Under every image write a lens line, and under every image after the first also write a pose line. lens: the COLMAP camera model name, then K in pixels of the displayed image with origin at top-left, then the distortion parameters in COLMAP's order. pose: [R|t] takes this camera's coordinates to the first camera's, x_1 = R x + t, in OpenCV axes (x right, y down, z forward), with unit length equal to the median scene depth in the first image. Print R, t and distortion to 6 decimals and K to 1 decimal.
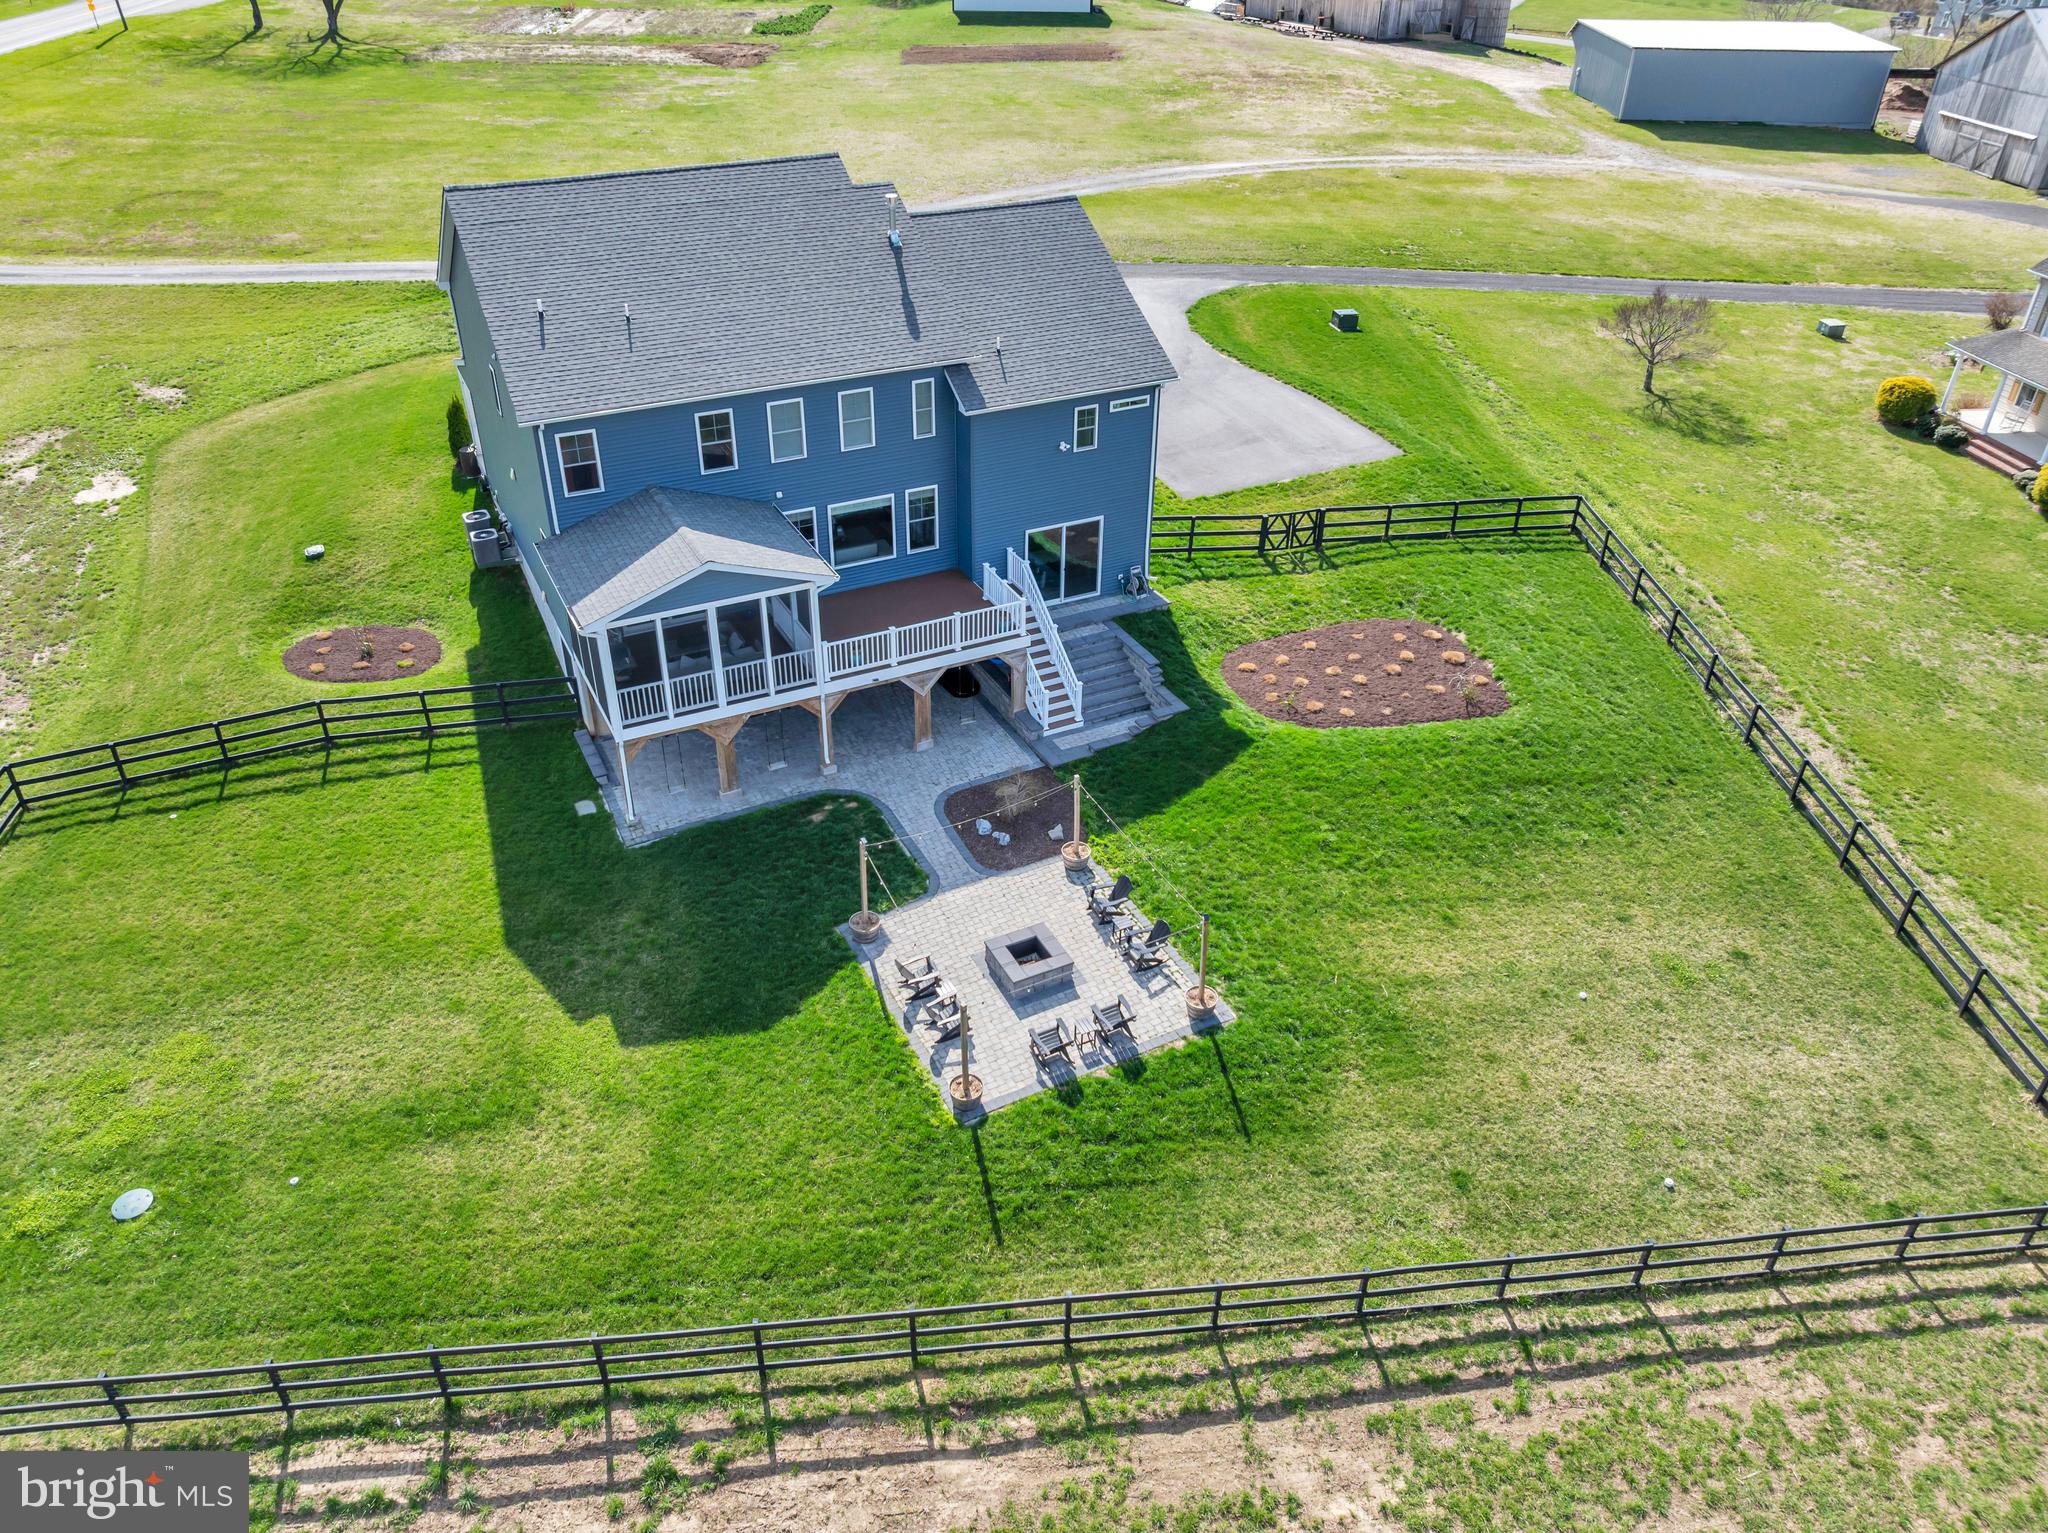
lens RADIAL K [[1469.1, 0, 1020.4], [0, 1469.1, 739.0], [0, 0, 1]] dist [-0.100661, 0.085600]
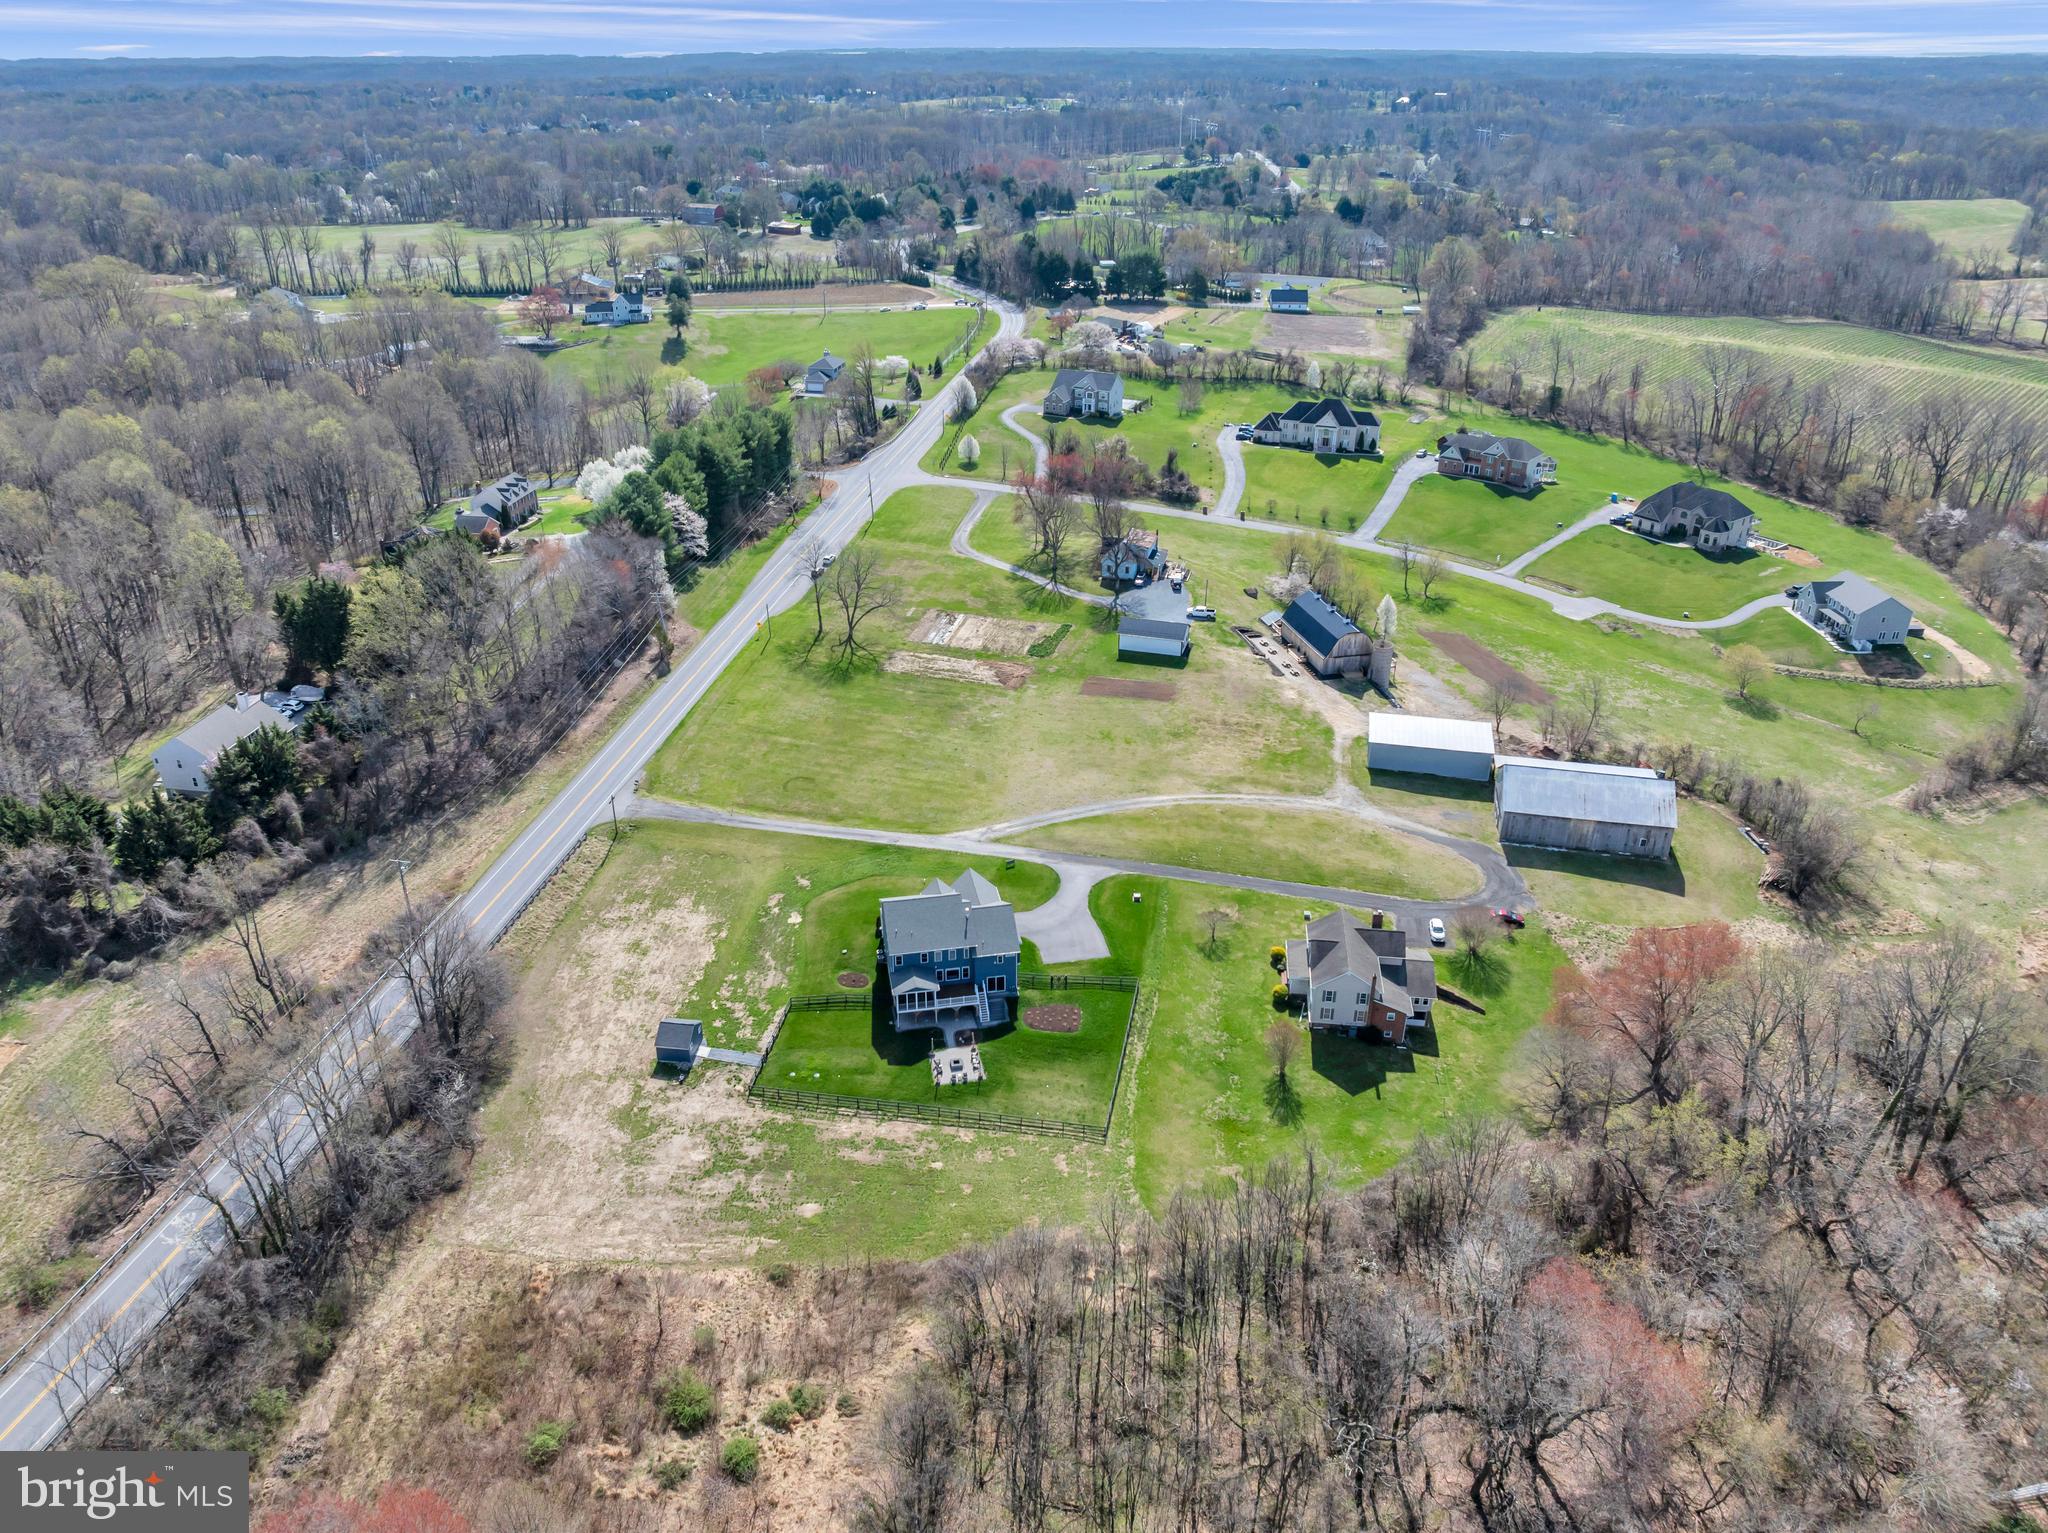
lens RADIAL K [[1431.9, 0, 1024.0], [0, 1431.9, 766.5], [0, 0, 1]] dist [-0.033090, -0.003749]
pose [[0.961922, 0.118133, -0.246476, 1.451437], [-0.138908, 0.987925, -0.068618, -0.632641], [0.235393, 0.100243, 0.966717, -4.346009]]
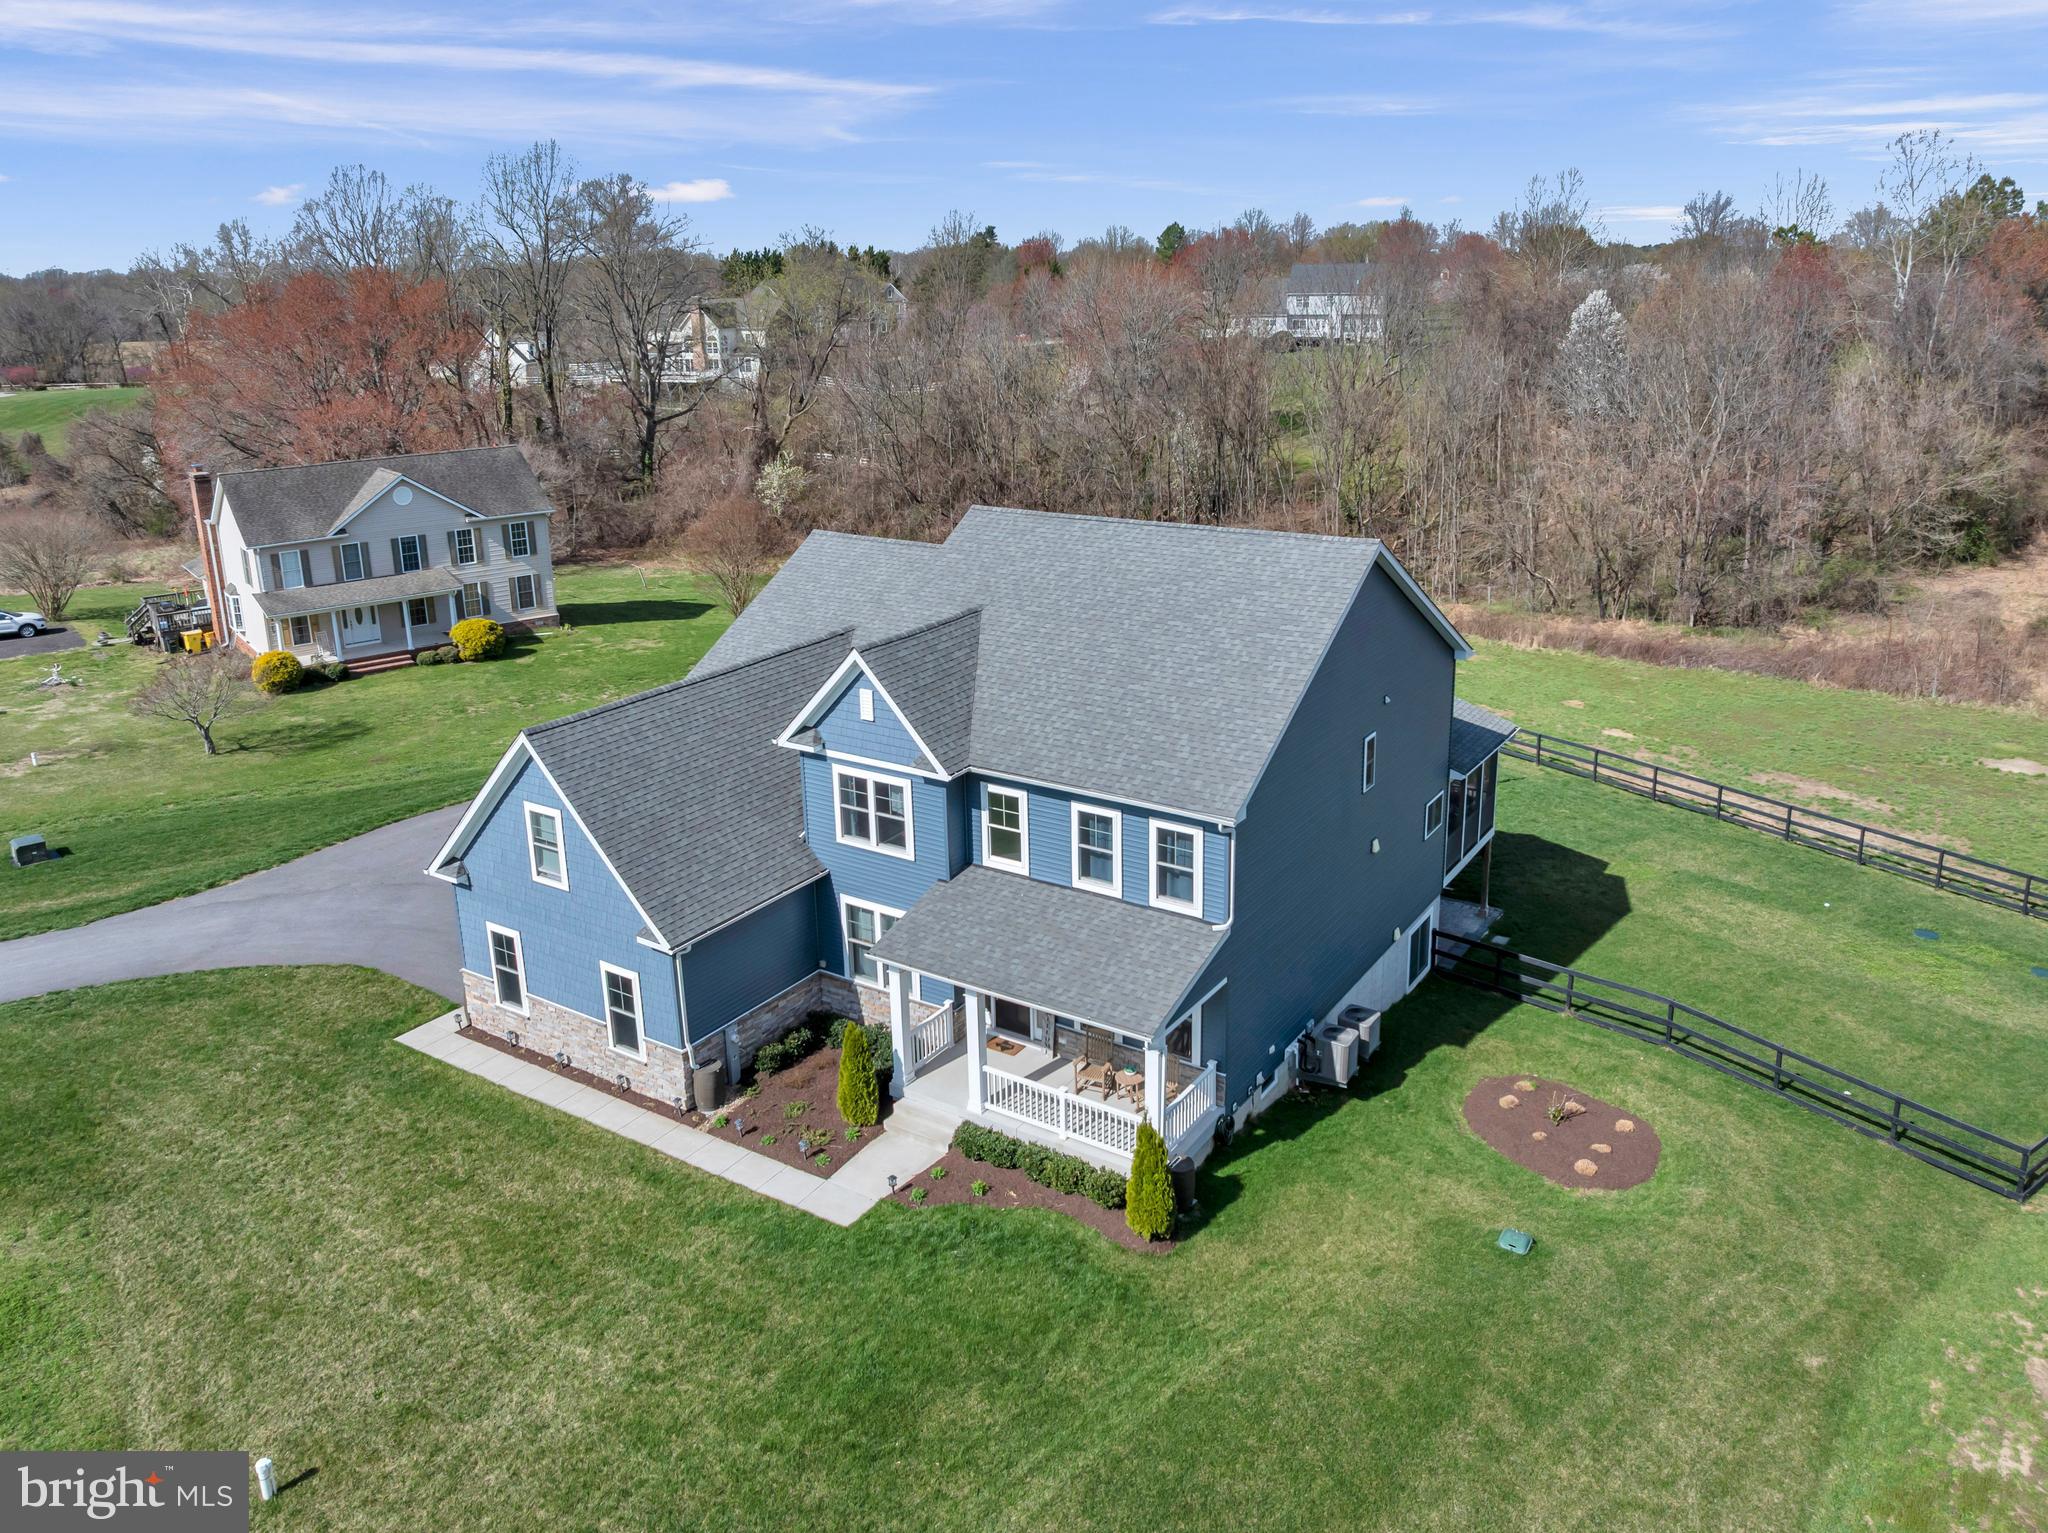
lens RADIAL K [[1480.9, 0, 1065.8], [0, 1480.9, 675.5], [0, 0, 1]] dist [-0.033284, -0.001312]
pose [[-0.509155, -0.230198, 0.829319, -1.112341], [0.470067, 0.732786, 0.491998, -0.895756], [-0.720970, 0.640339, -0.264894, 1.520520]]
